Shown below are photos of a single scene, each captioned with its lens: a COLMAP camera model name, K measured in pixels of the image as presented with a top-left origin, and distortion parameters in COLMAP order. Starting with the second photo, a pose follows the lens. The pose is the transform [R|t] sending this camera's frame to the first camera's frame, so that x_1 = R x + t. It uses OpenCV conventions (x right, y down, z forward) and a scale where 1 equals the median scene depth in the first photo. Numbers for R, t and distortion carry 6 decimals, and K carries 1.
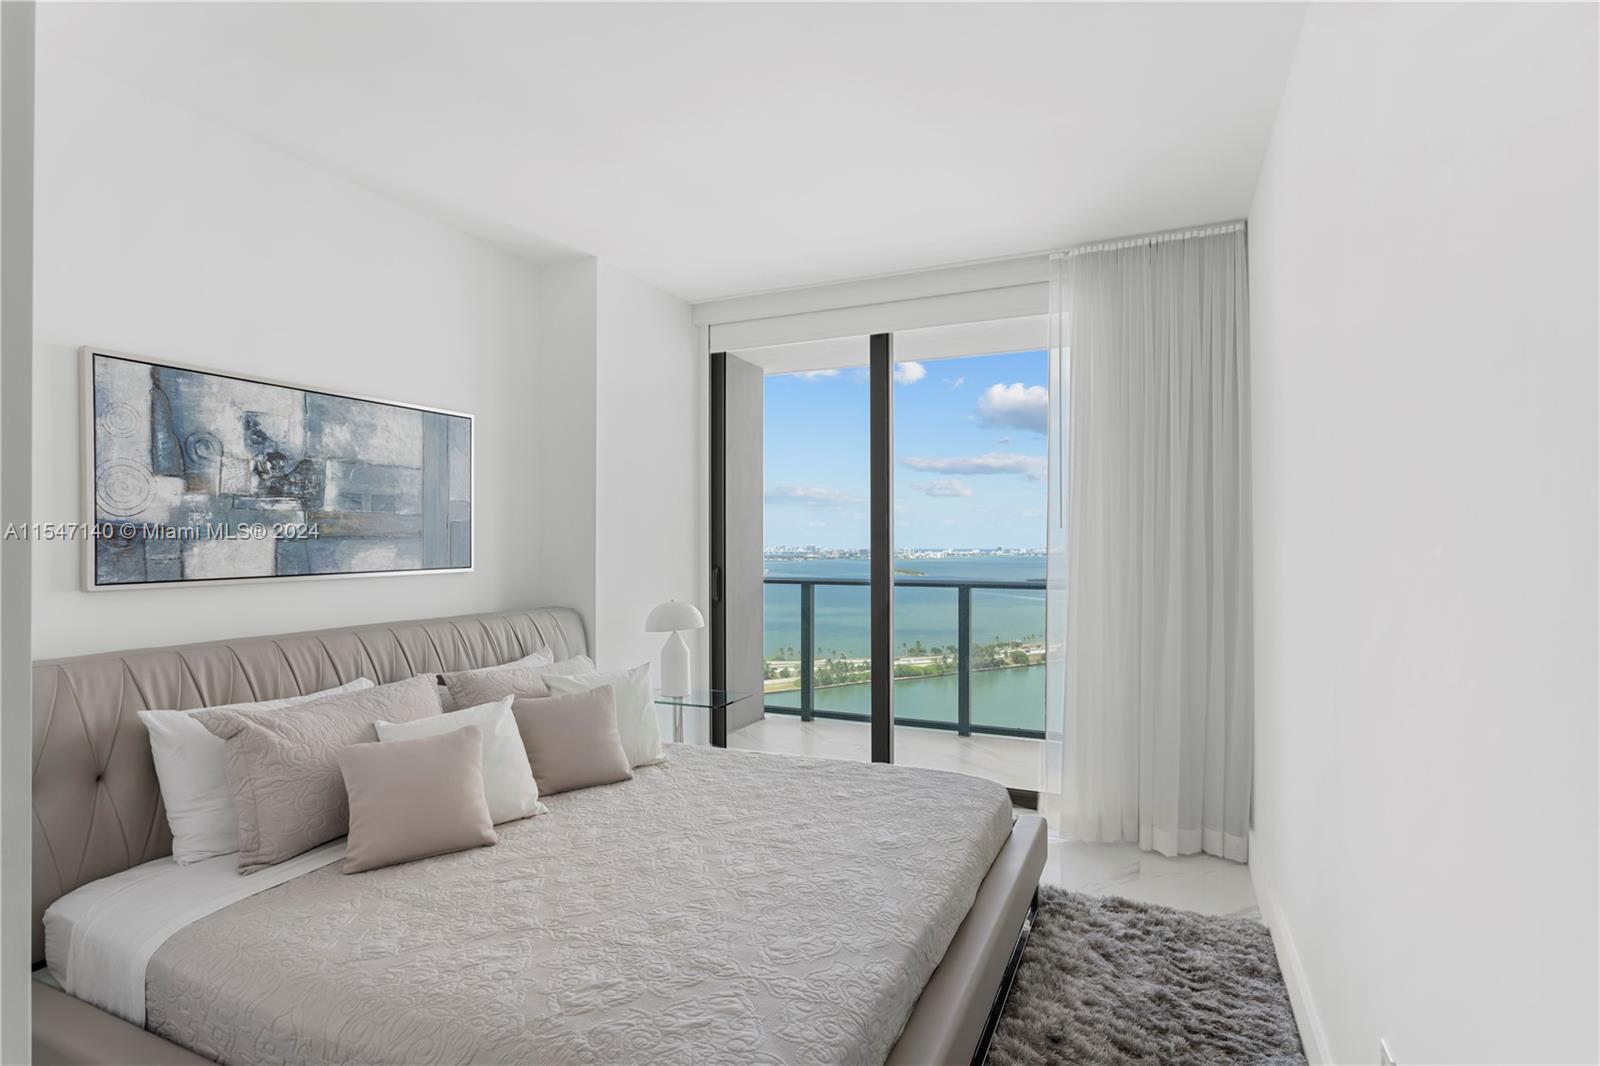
lens RADIAL K [[789.2, 0, 804.1], [0, 789.2, 536.3], [0, 0, 1]] dist [-0.019756, 0.007200]
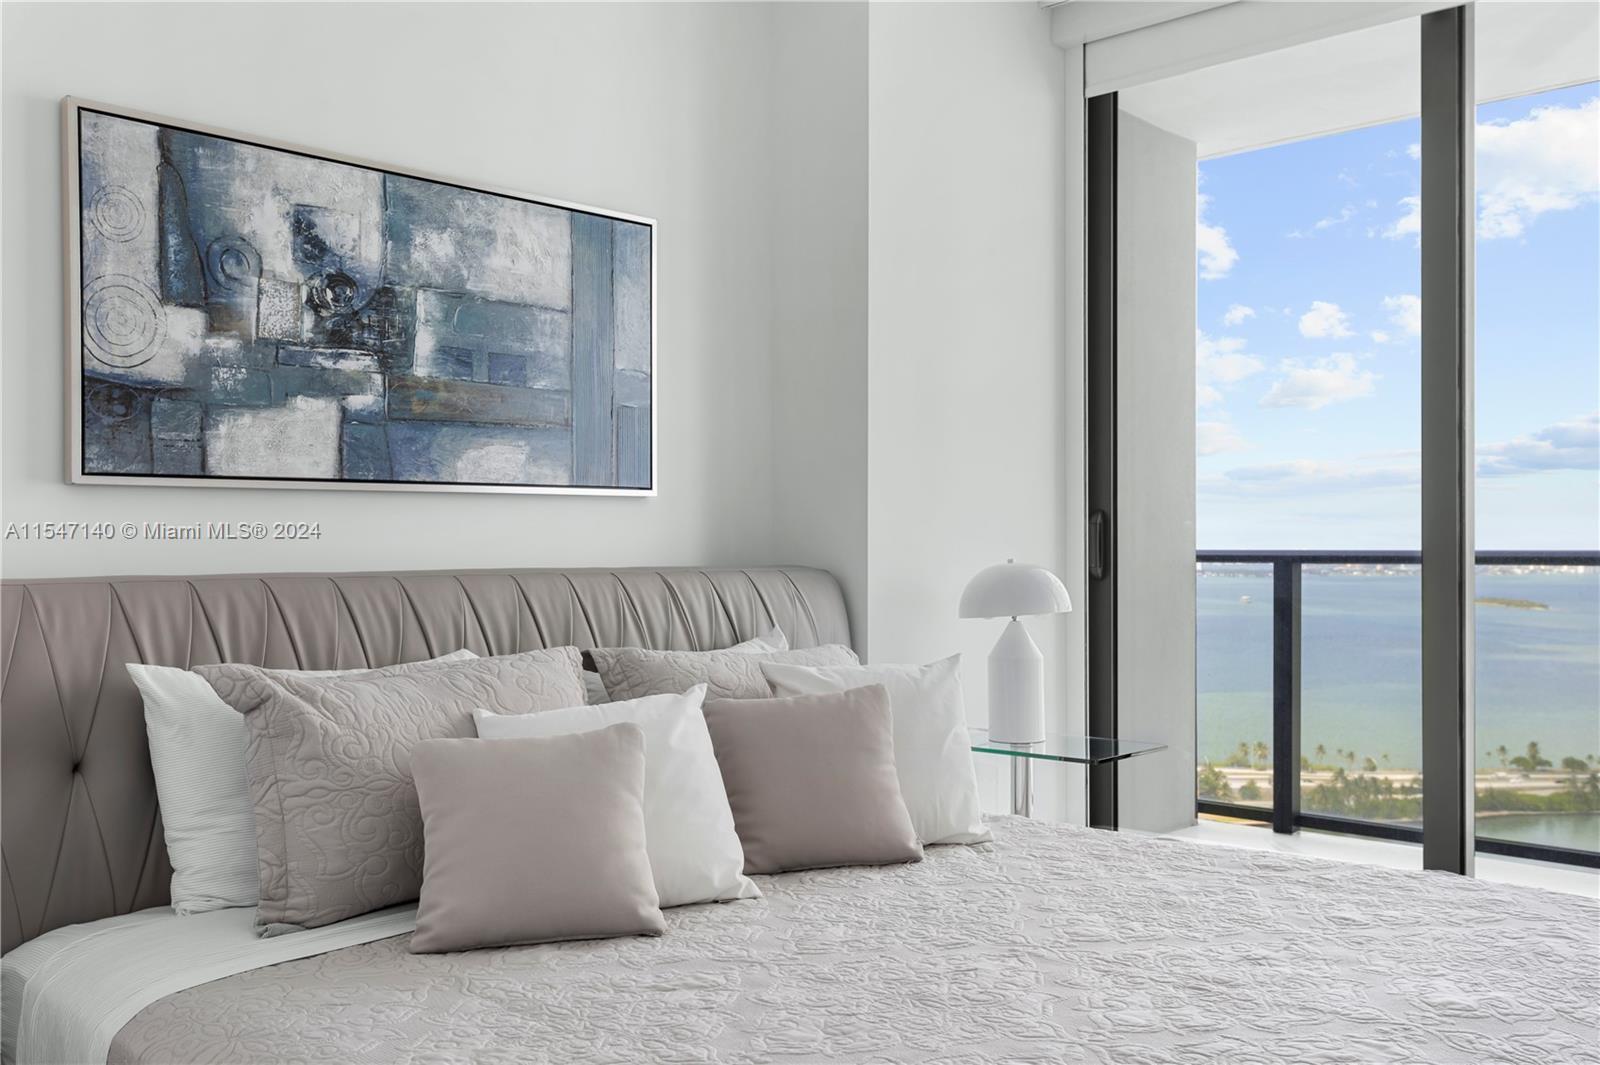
lens RADIAL K [[1431.4, 0, 797.1], [0, 1431.4, 538.6], [0, 0, 1]] dist [-0.019802, 0.040390]
pose [[0.945290, -0.000755, -0.326231, 0.014746], [0.001153, 0.999999, 0.001027, 0.105543], [0.326230, -0.001347, 0.945289, 0.088049]]
